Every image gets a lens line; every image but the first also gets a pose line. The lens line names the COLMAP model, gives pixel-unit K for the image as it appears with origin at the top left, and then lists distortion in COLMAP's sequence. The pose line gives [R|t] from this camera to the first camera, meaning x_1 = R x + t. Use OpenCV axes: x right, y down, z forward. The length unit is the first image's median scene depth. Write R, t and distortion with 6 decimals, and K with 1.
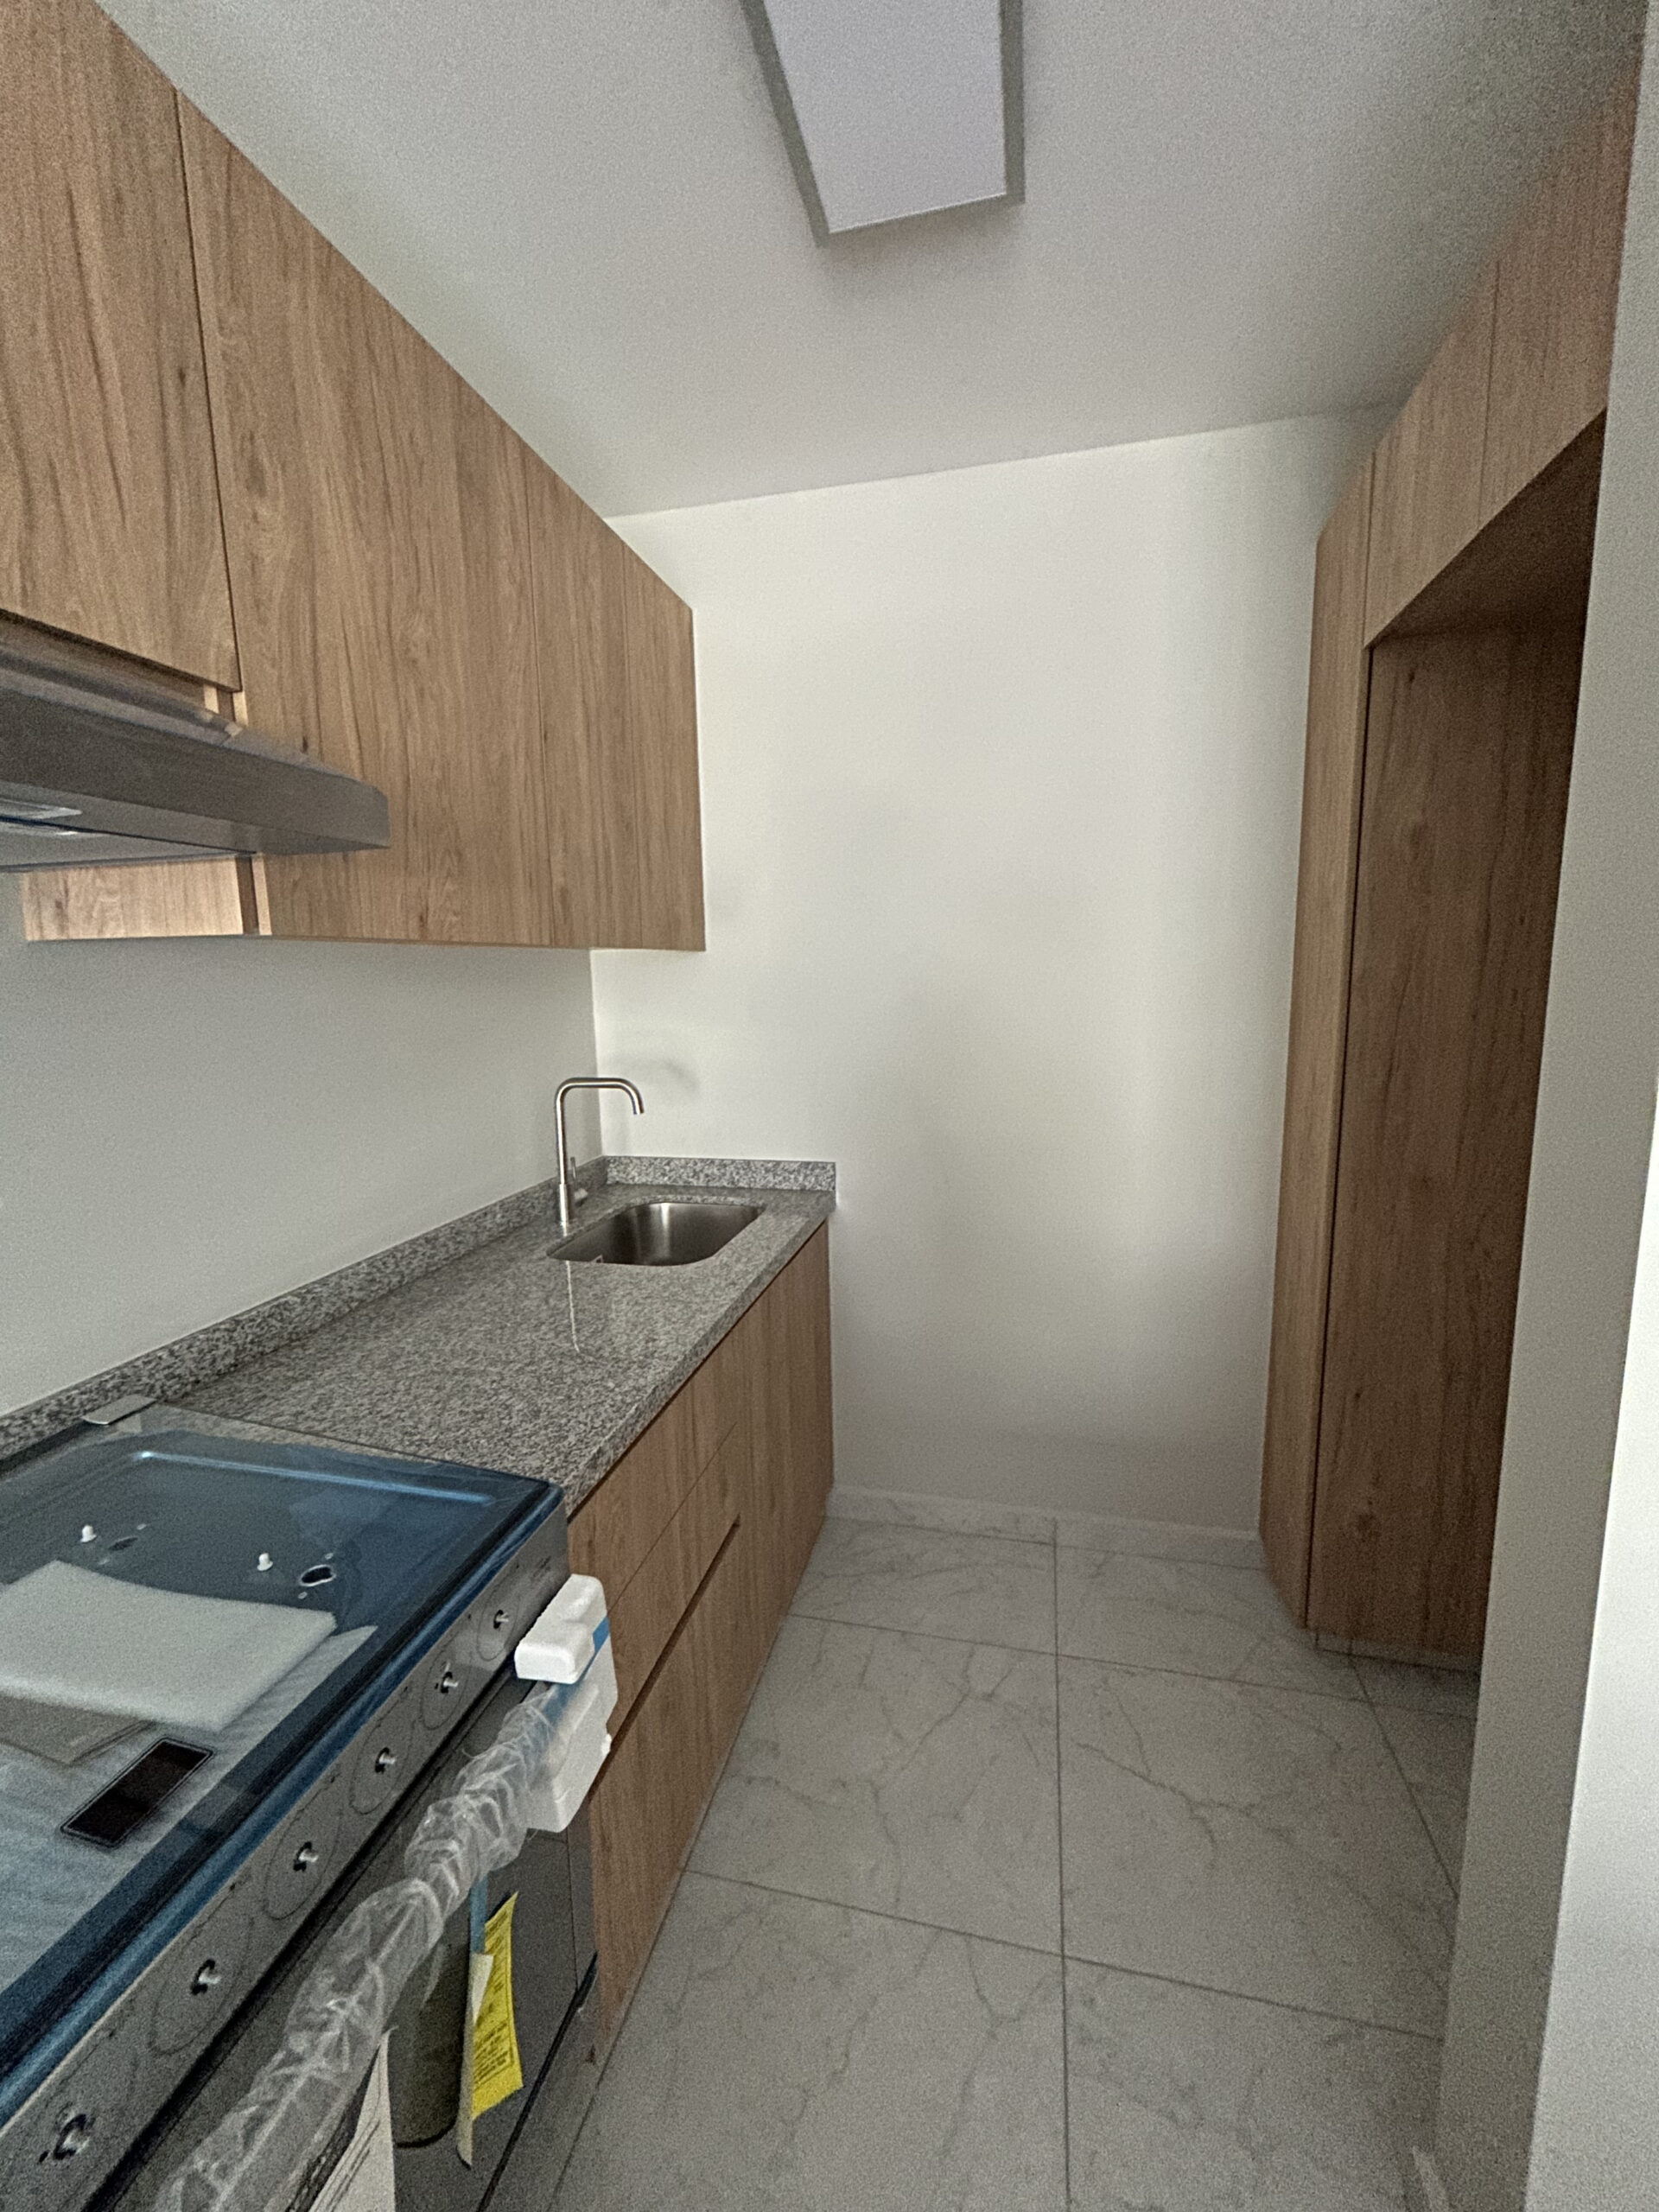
lens RADIAL K [[893.4, 0, 839.0], [0, 893.4, 1106.0], [0, 0, 1]] dist [0.003494, -0.000247]
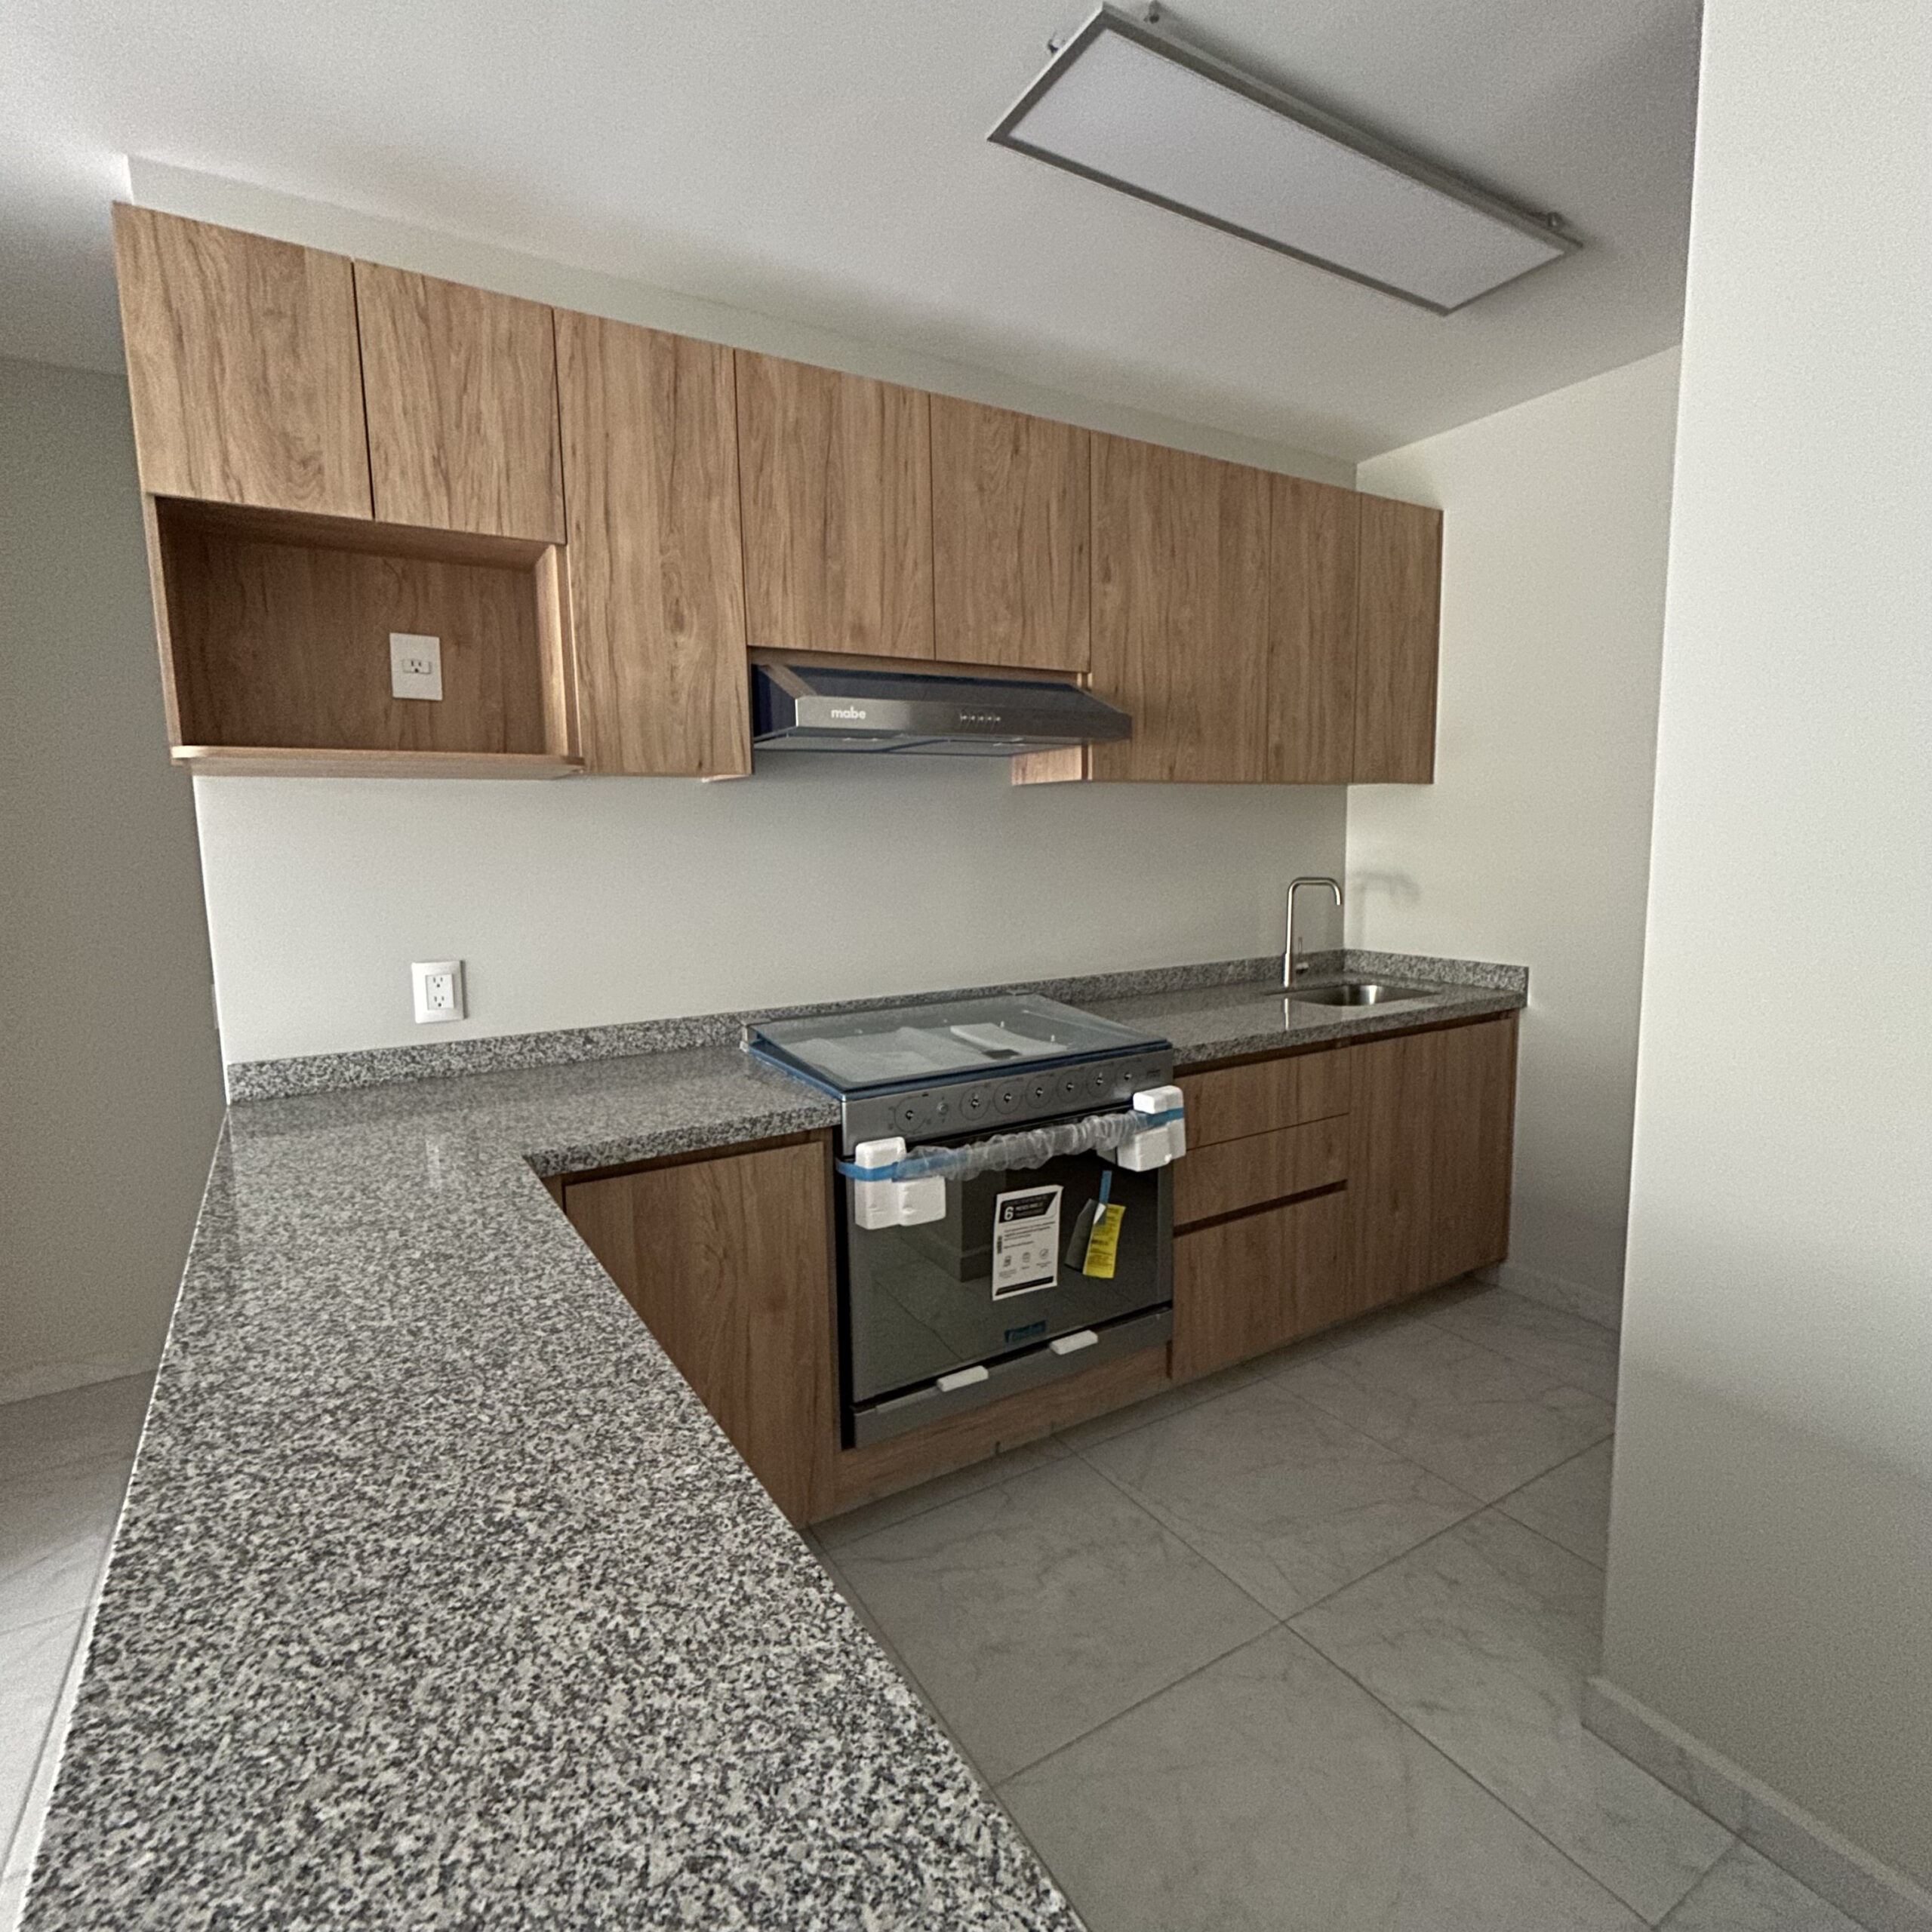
lens RADIAL K [[1036.4, 0, 969.1], [0, 1036.4, 966.0], [0, 0, 1]] dist [-0.011280, 0.008011]
pose [[0.695925, 0.096230, -0.711637, 0.656188], [-0.102501, 0.994145, 0.034194, 0.135213], [0.710761, 0.049147, 0.701715, -0.635710]]
